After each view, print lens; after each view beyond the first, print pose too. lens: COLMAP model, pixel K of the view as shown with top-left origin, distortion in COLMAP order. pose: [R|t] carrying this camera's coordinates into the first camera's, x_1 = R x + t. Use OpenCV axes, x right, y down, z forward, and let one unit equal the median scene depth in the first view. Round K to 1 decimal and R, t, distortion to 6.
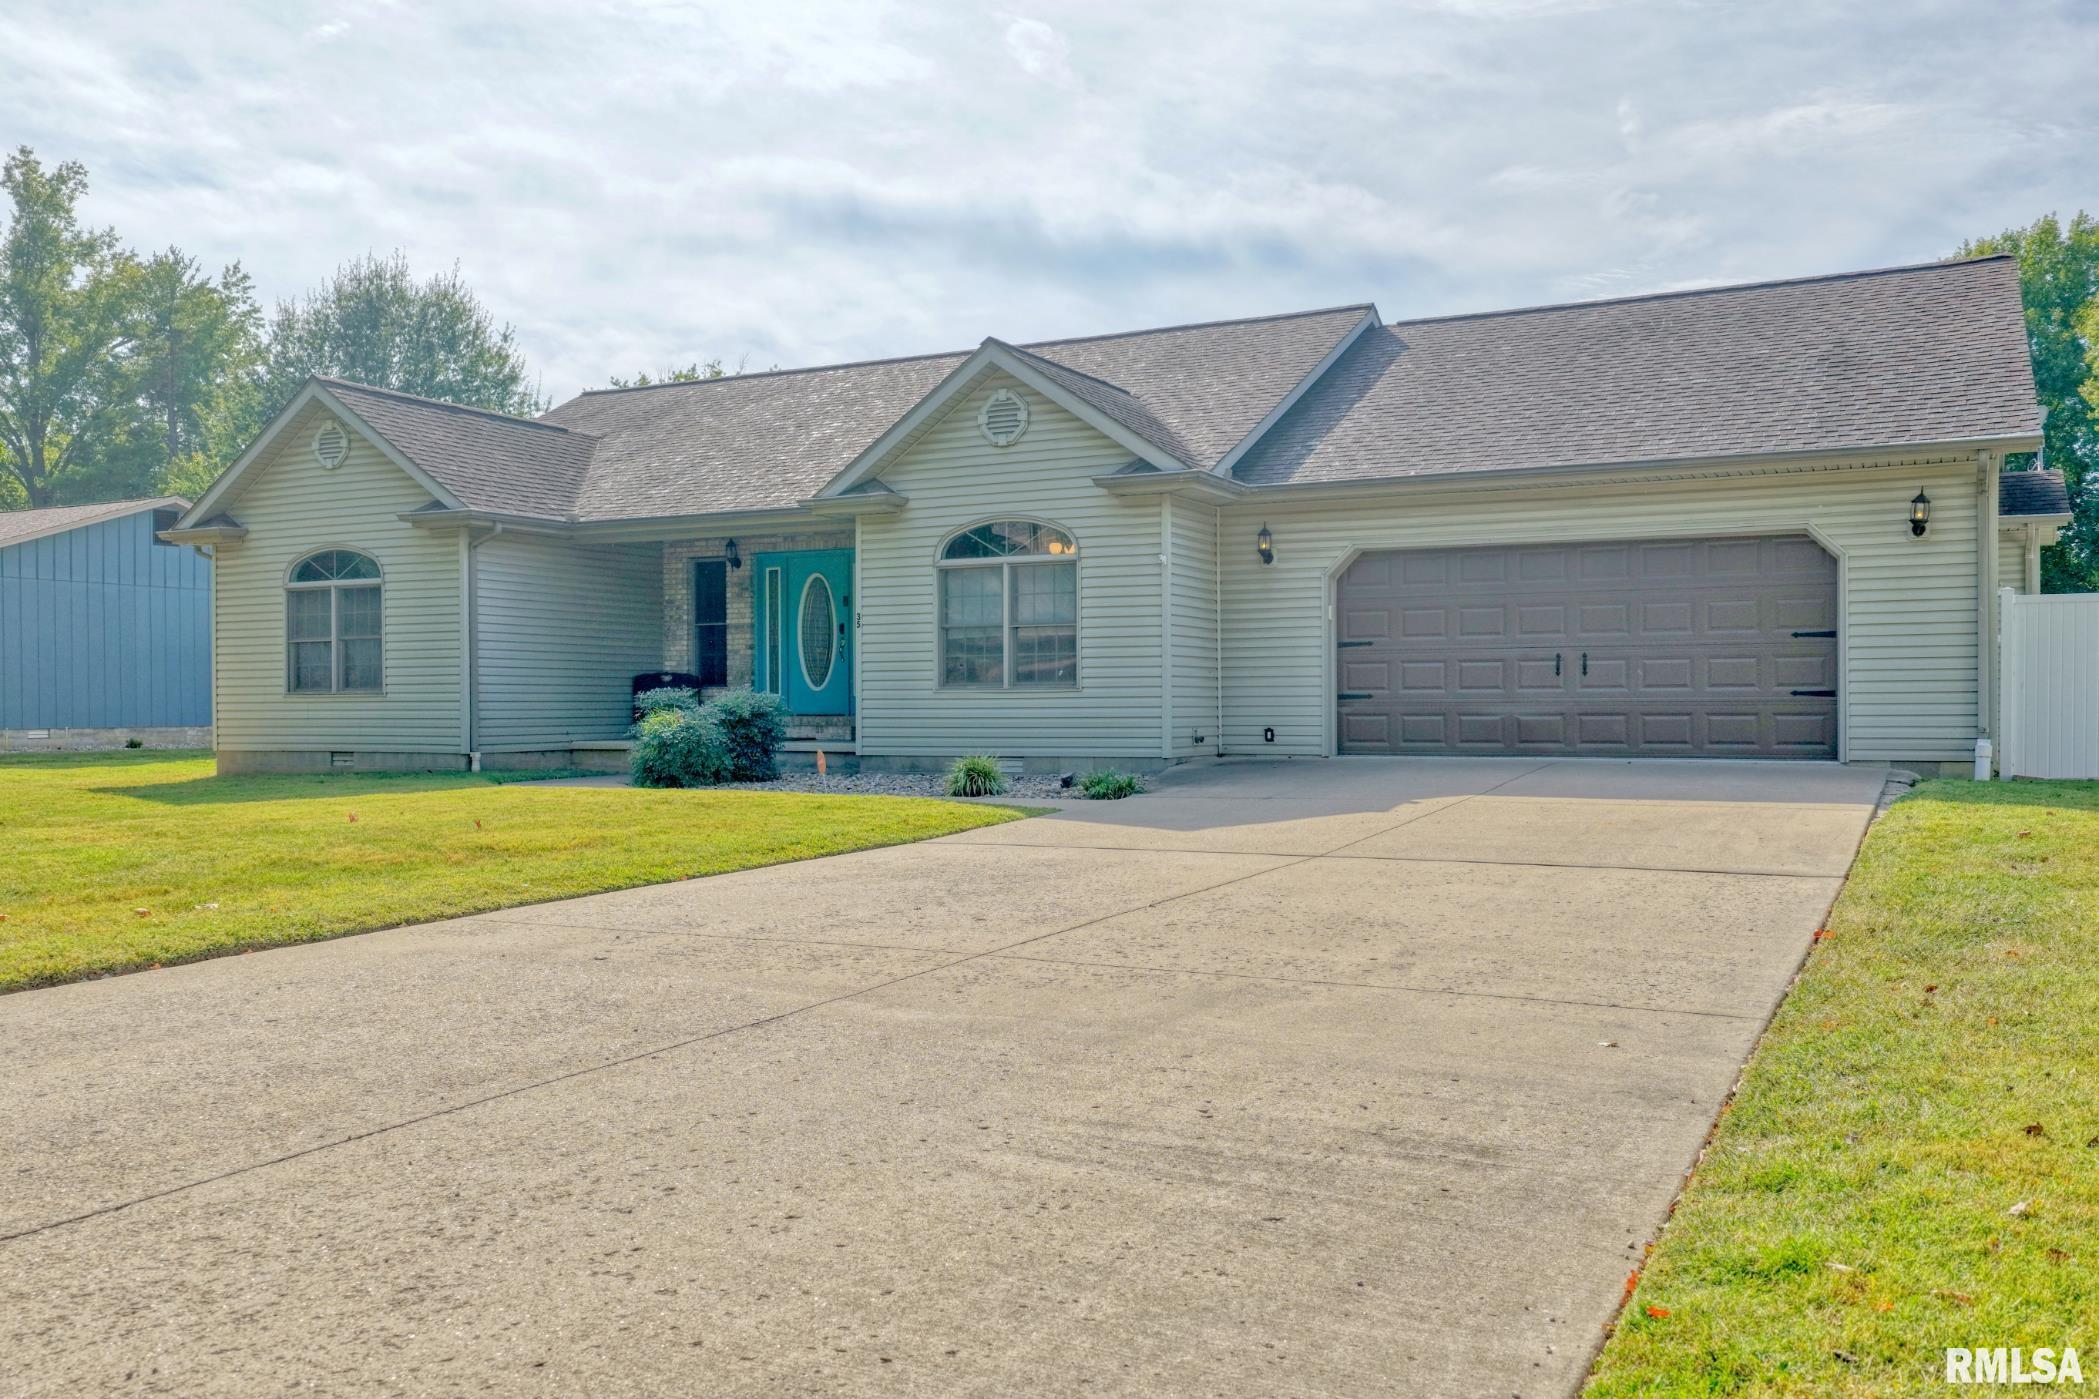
lens RADIAL K [[1727.2, 0, 1049.5], [0, 1727.2, 699.5], [0, 0, 1]] dist [0.004082, 0.001321]
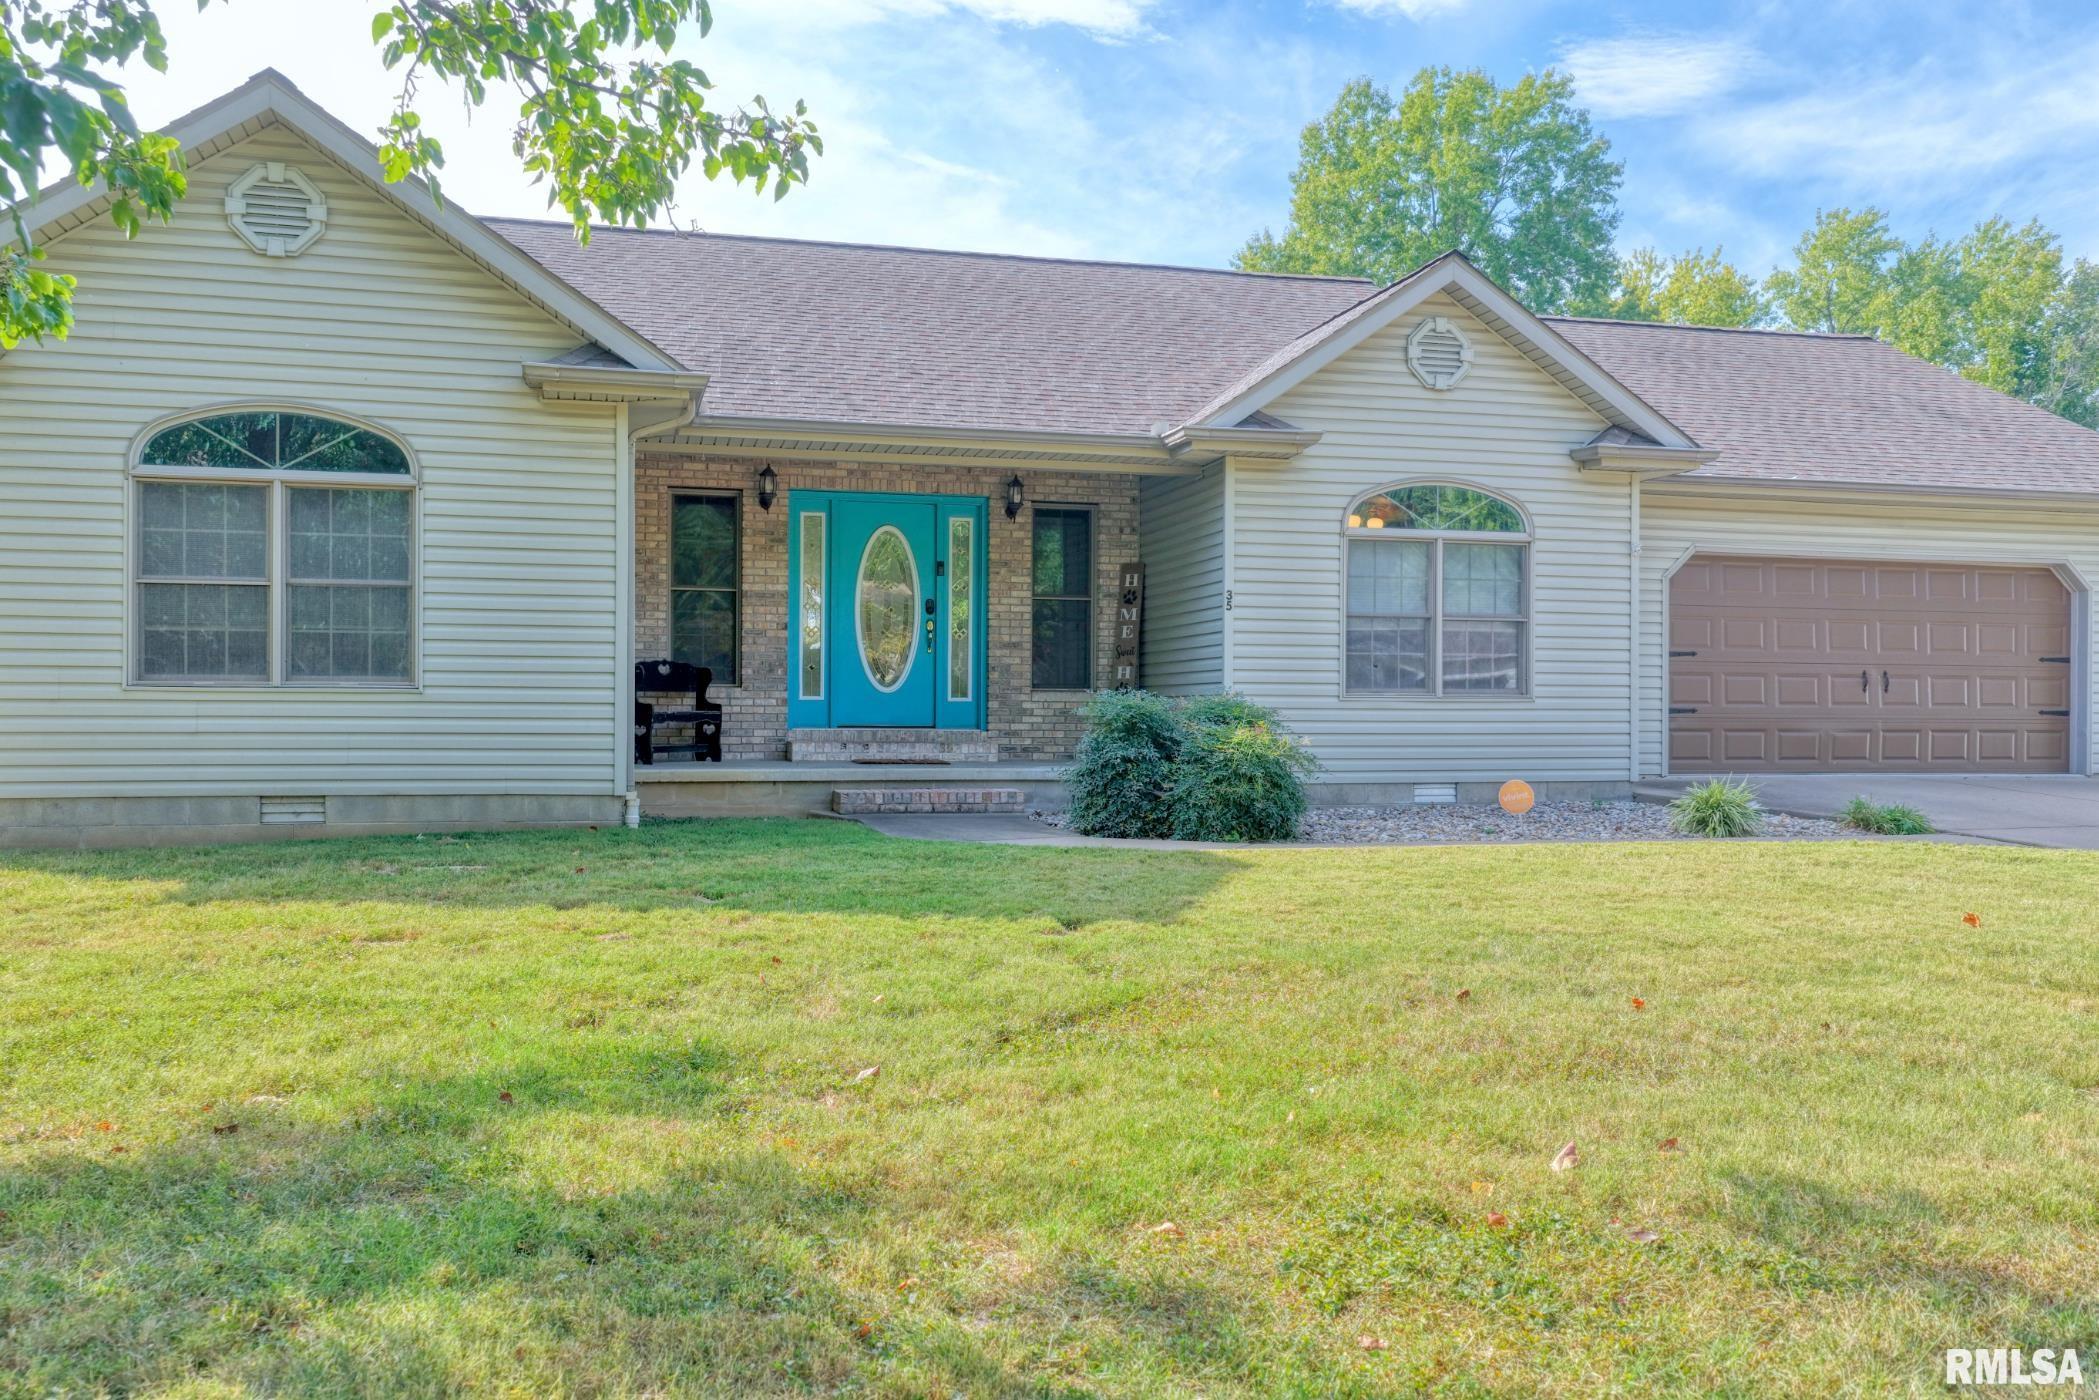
lens RADIAL K [[1757.3, 0, 1049.5], [0, 1757.3, 700.0], [0, 0, 1]] dist [0.002973, -0.001423]
pose [[0.744703, 0.012765, 0.667274, -0.681145], [-0.010277, 0.999918, -0.007658, 0.003177], [-0.667317, -0.001154, 0.744773, 0.509925]]
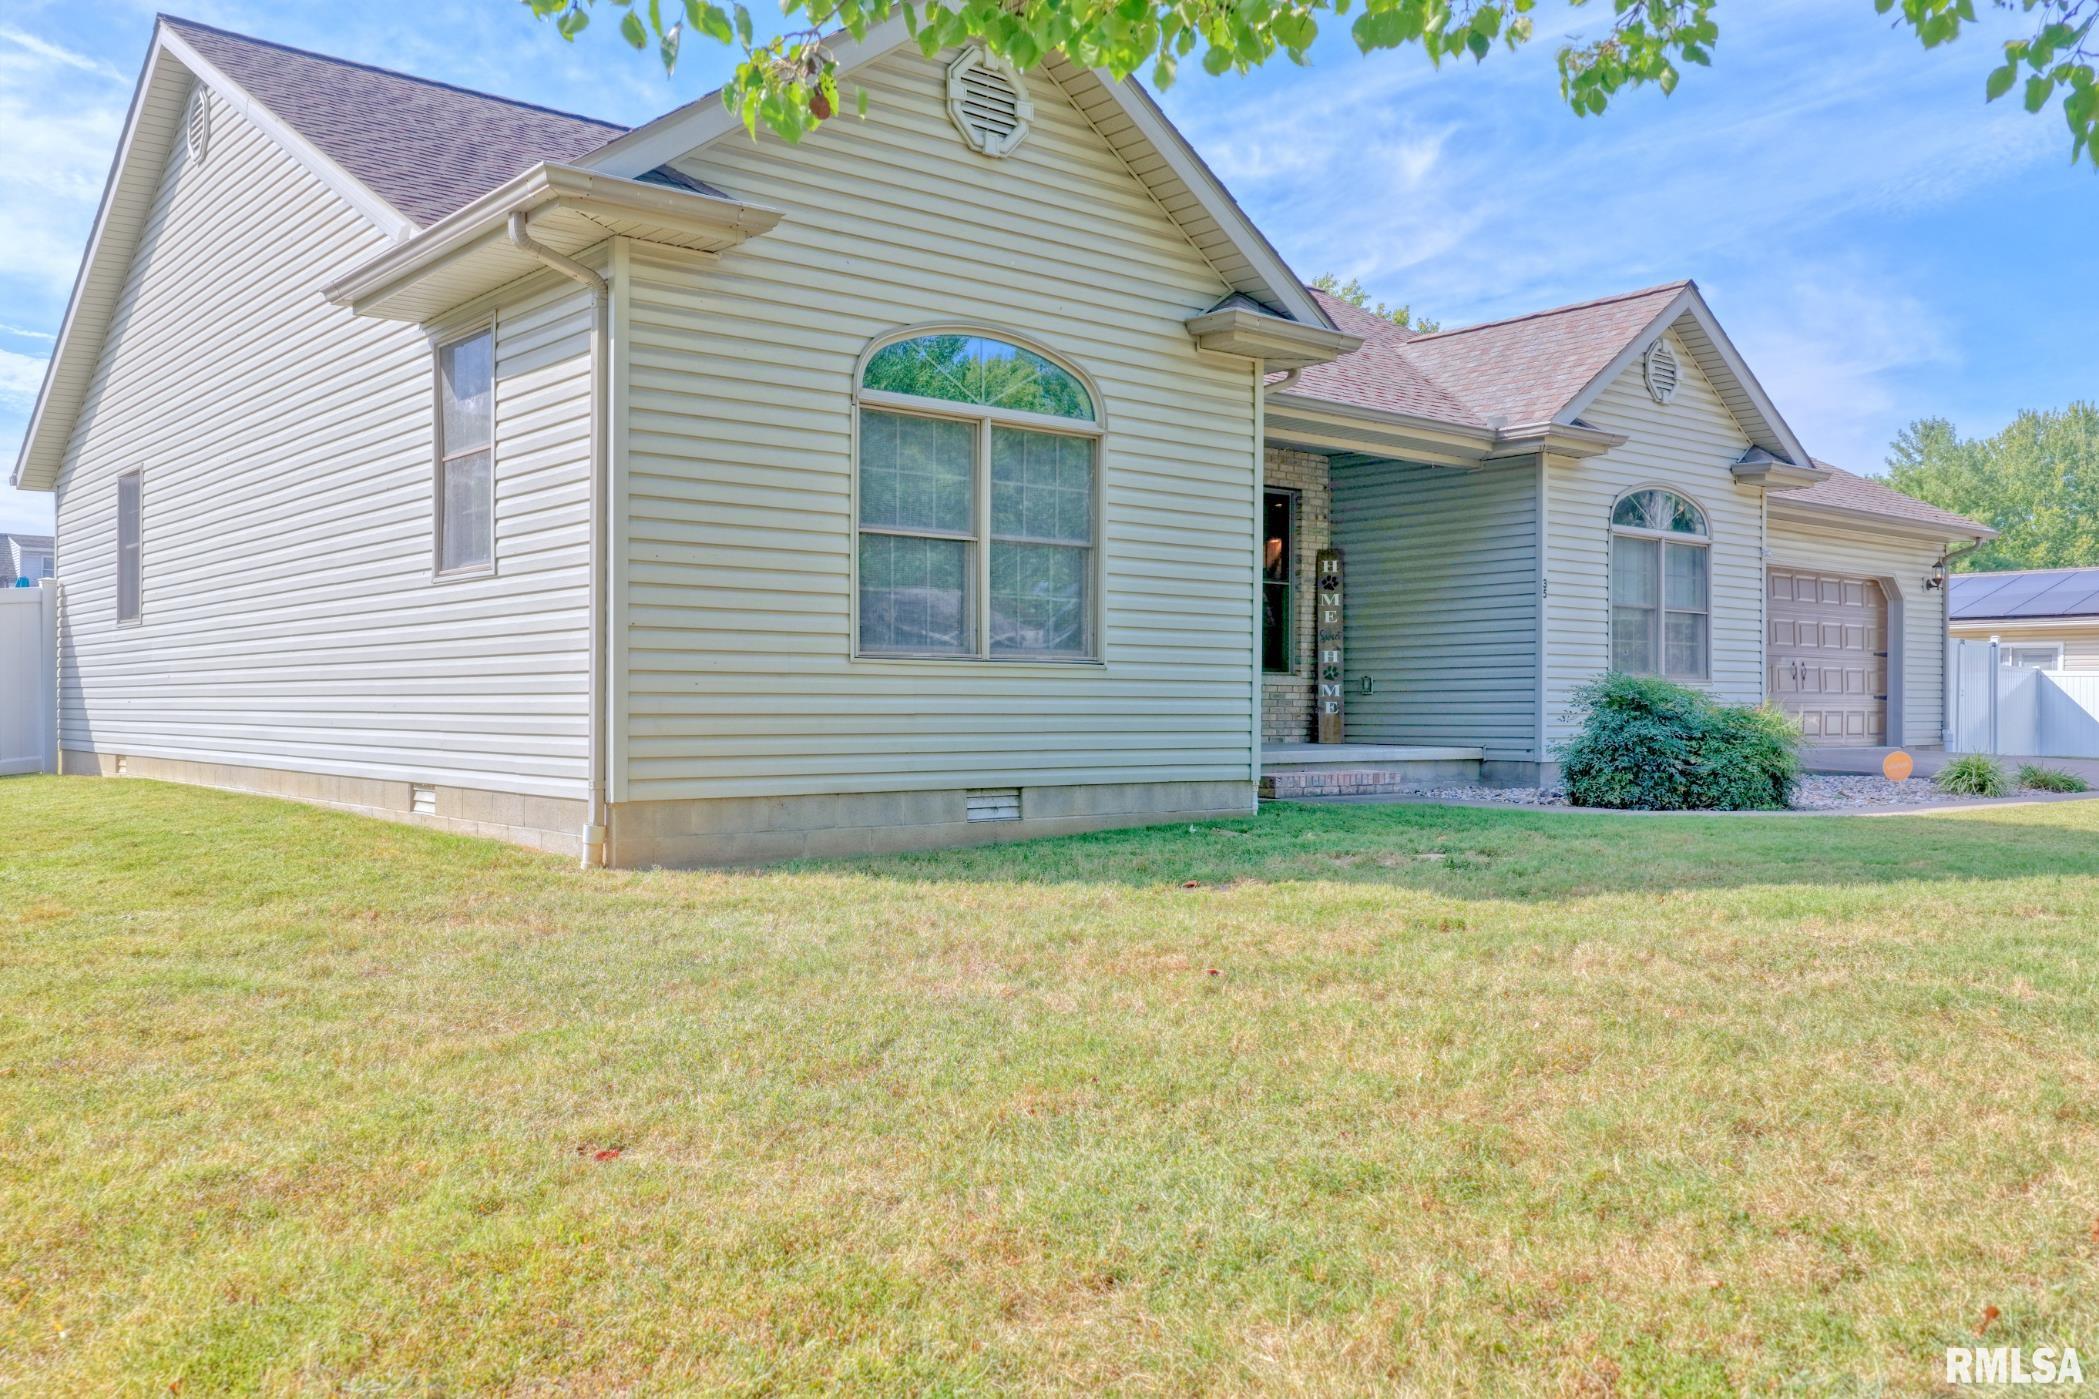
lens RADIAL K [[1752.0, 0, 1049.5], [0, 1752.0, 699.5], [0, 0, 1]] dist [-0.004088, -0.000045]
pose [[0.383419, 0.009967, 0.923521, -0.946006], [-0.007229, 0.999944, -0.007791, 0.012122], [-0.923546, -0.003689, 0.383470, 0.927632]]
